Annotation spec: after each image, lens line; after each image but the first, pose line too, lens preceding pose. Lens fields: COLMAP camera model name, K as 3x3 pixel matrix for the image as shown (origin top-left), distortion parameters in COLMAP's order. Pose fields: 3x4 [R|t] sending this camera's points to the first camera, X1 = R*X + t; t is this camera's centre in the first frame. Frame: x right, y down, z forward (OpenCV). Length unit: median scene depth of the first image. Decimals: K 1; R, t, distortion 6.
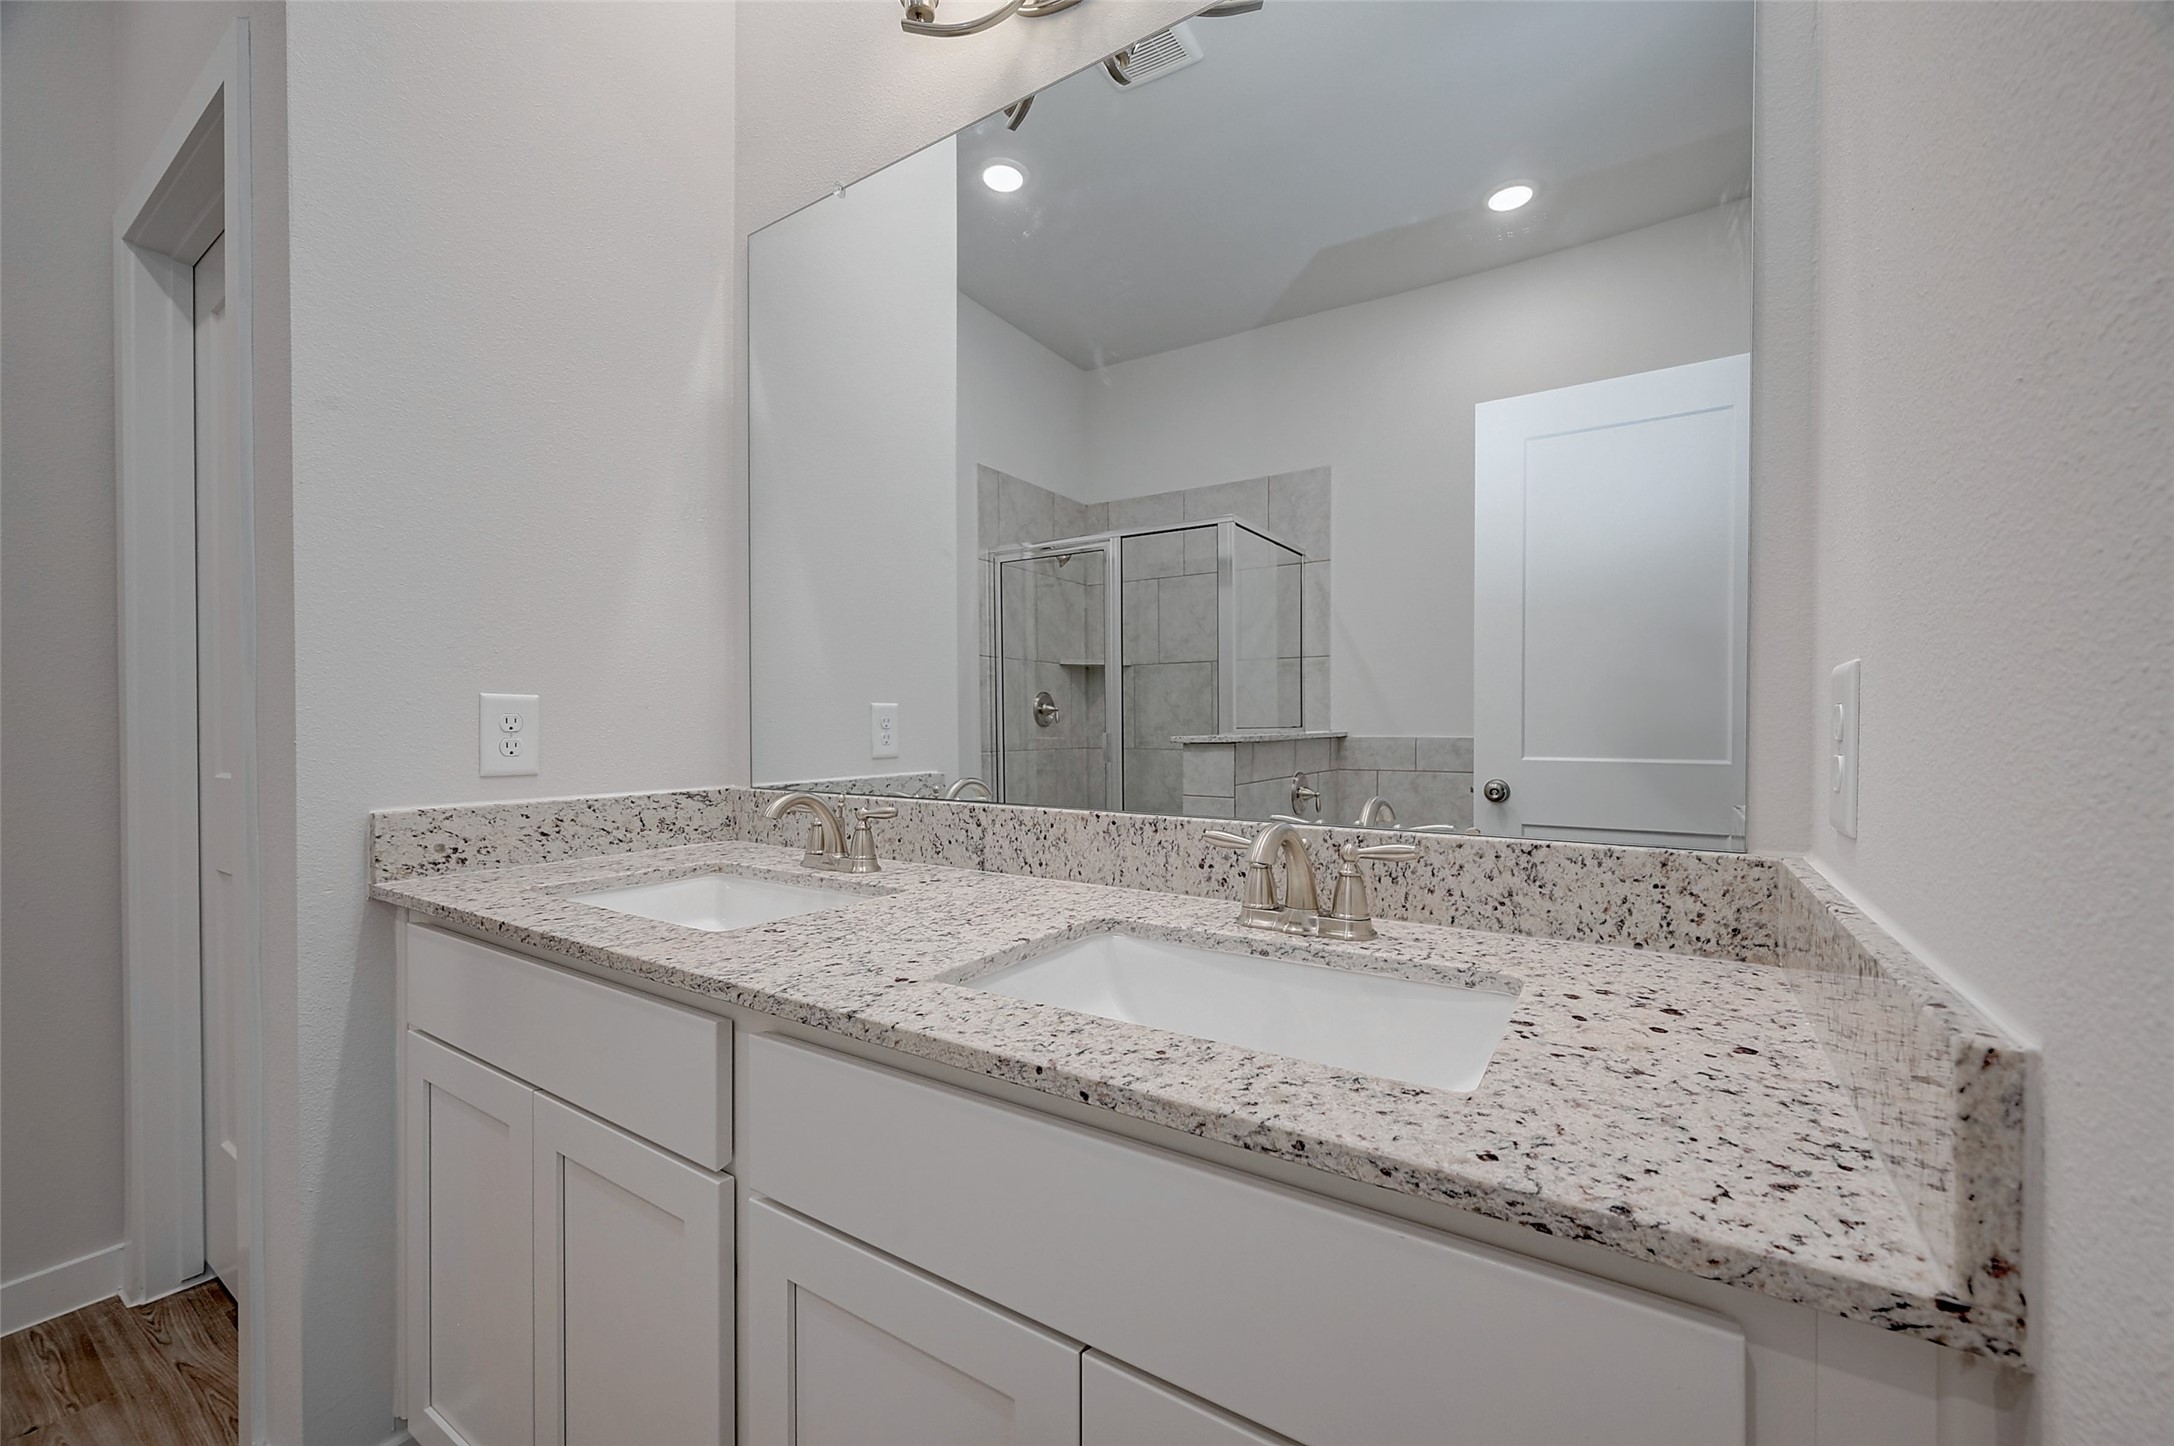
lens RADIAL K [[854.0, 0, 1086.2], [0, 854.0, 732.7], [0, 0, 1]] dist [-0.002150, 0.001001]
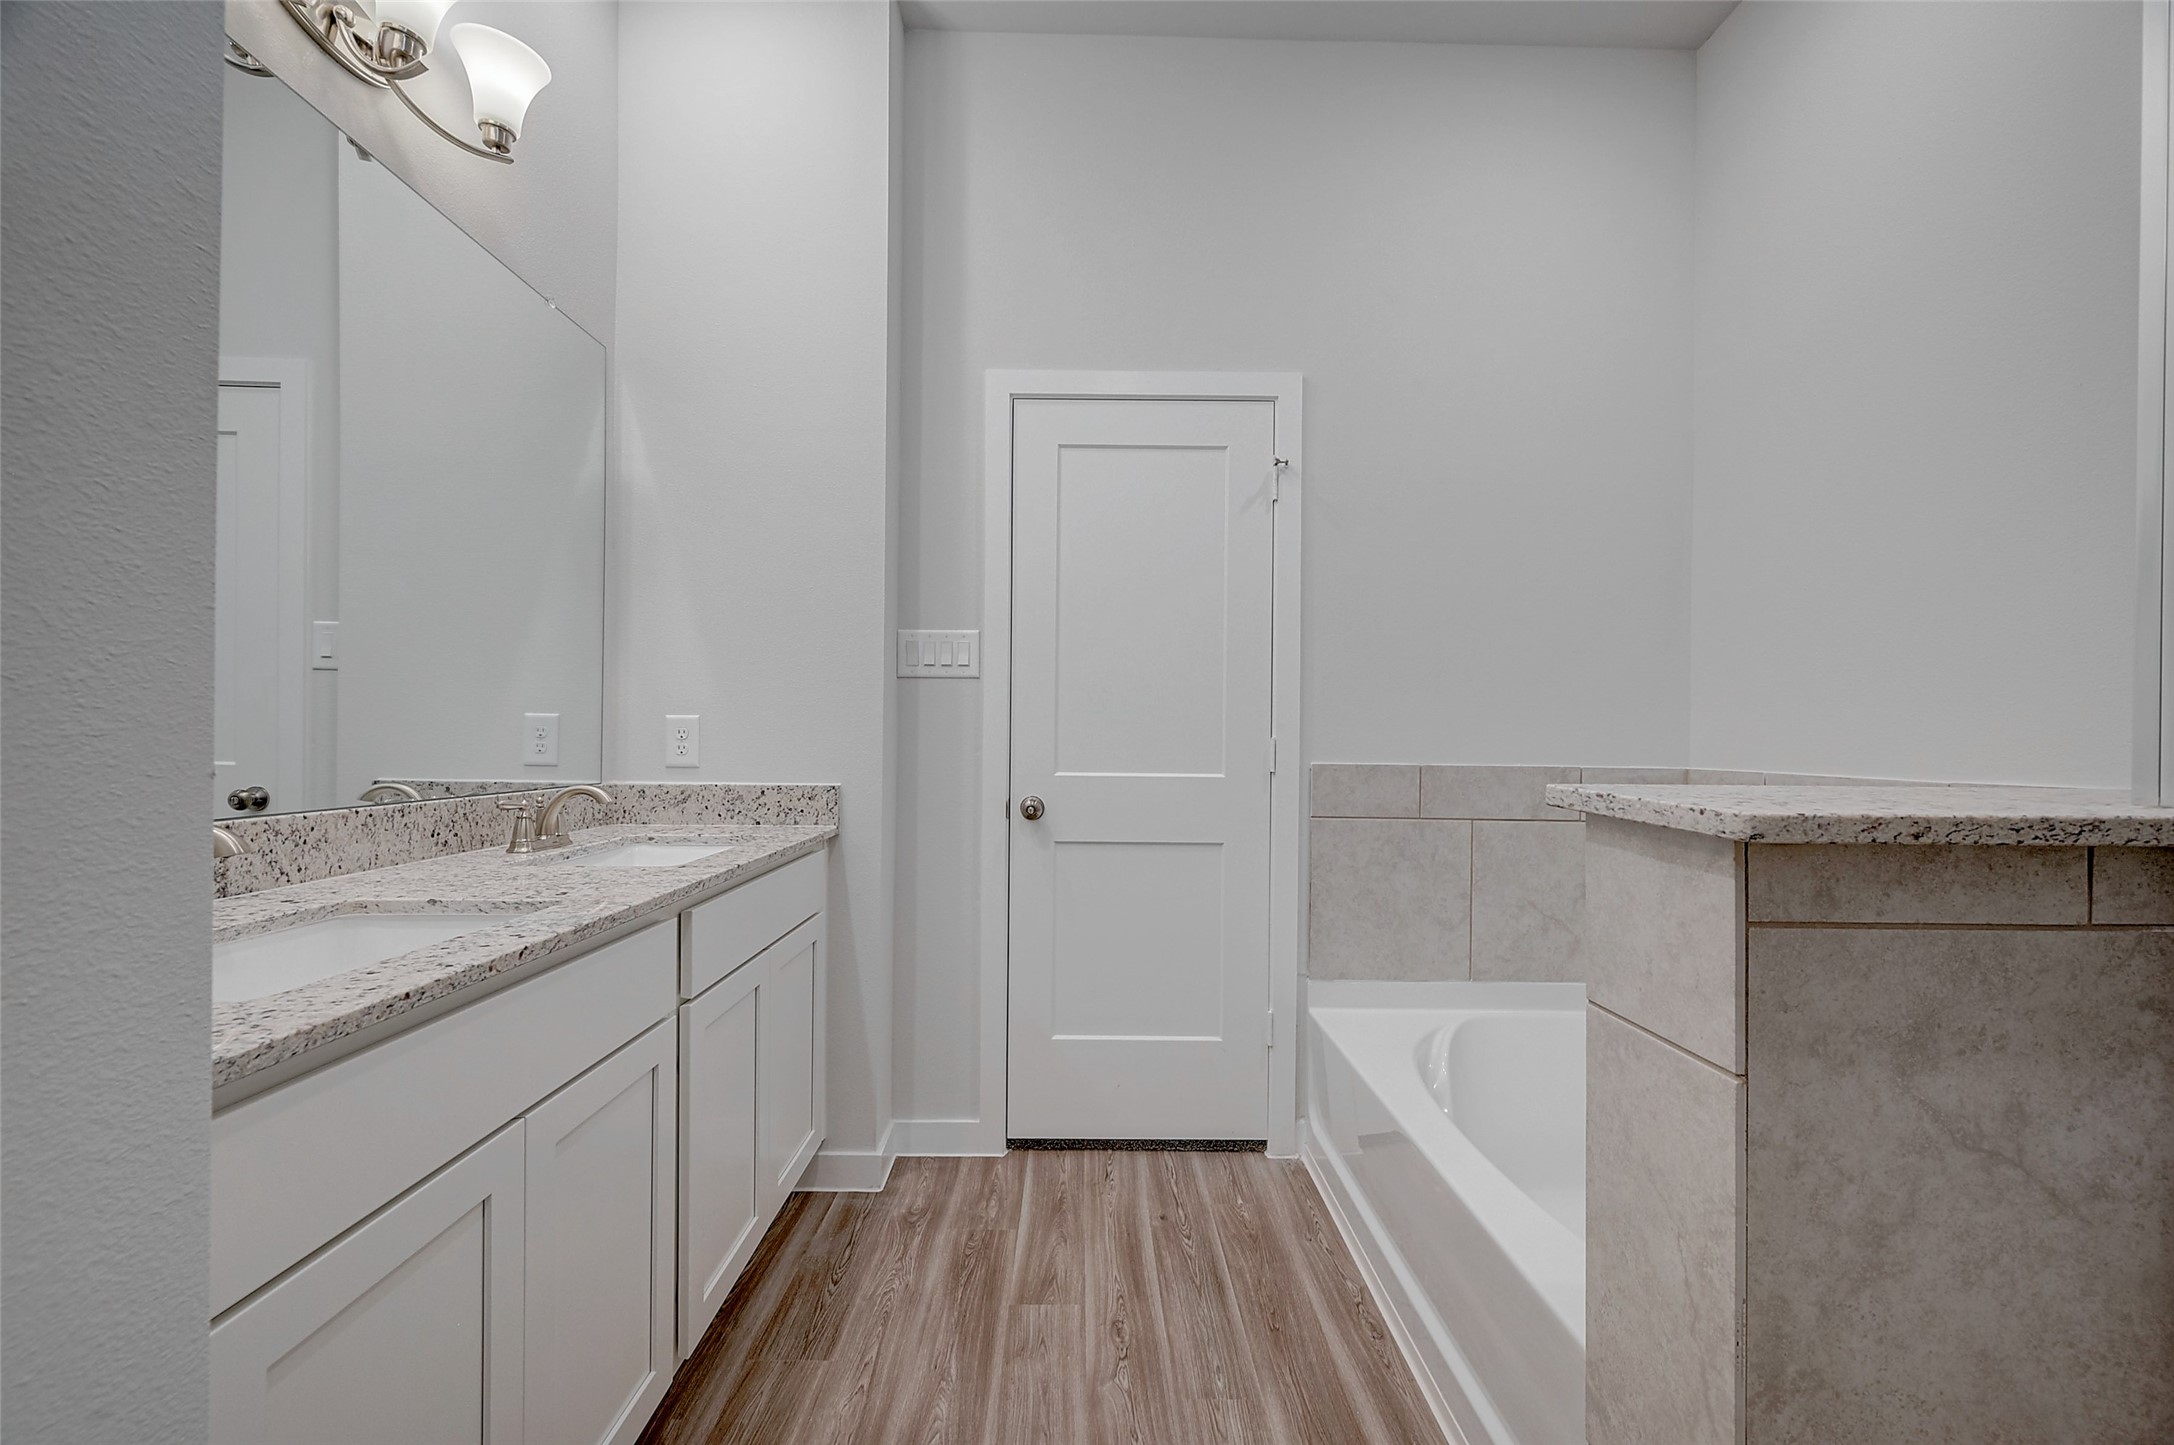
lens RADIAL K [[854.0, 0, 1081.3], [0, 854.0, 731.7], [0, 0, 1]] dist [-0.002150, 0.001001]
pose [[-0.559925, -0.001334, 0.828542, -1.400232], [-0.007891, 0.999962, -0.003723, -0.011386], [-0.828506, -0.008622, -0.559914, 0.806458]]
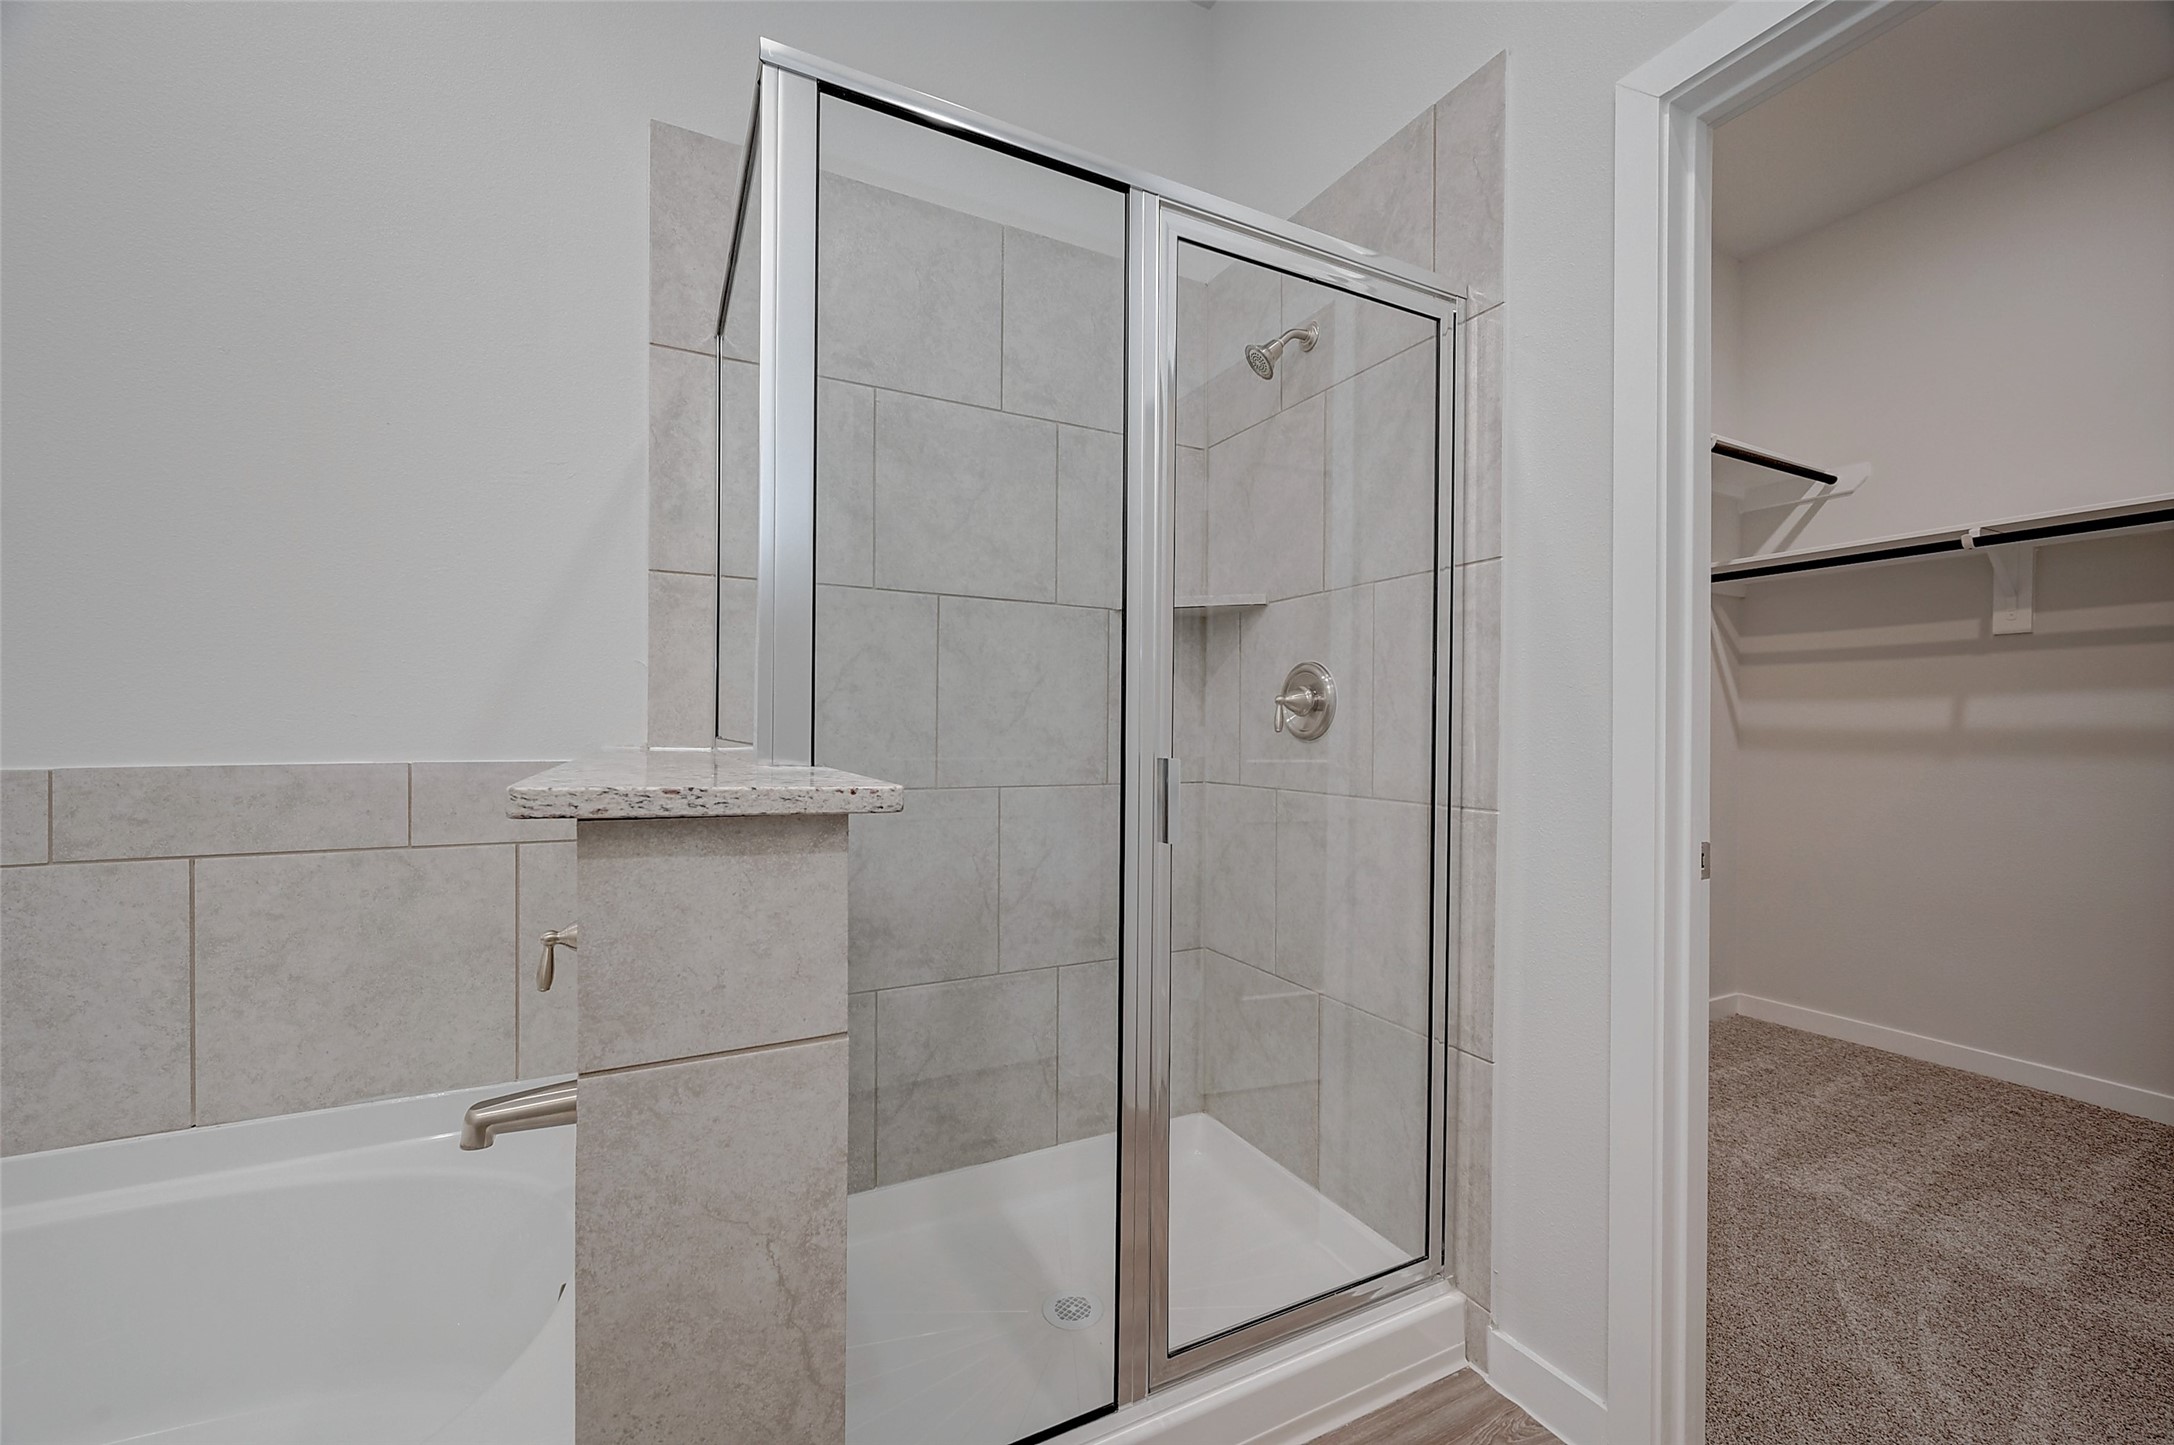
lens RADIAL K [[854.0, 0, 1070.4], [0, 854.0, 731.0], [0, 0, 1]] dist [-0.002150, 0.001001]
pose [[-0.495714, 0.002482, -0.868482, -0.800458], [-0.014273, 0.999838, 0.011004, -0.013541], [0.868369, 0.017851, -0.495598, 0.591478]]
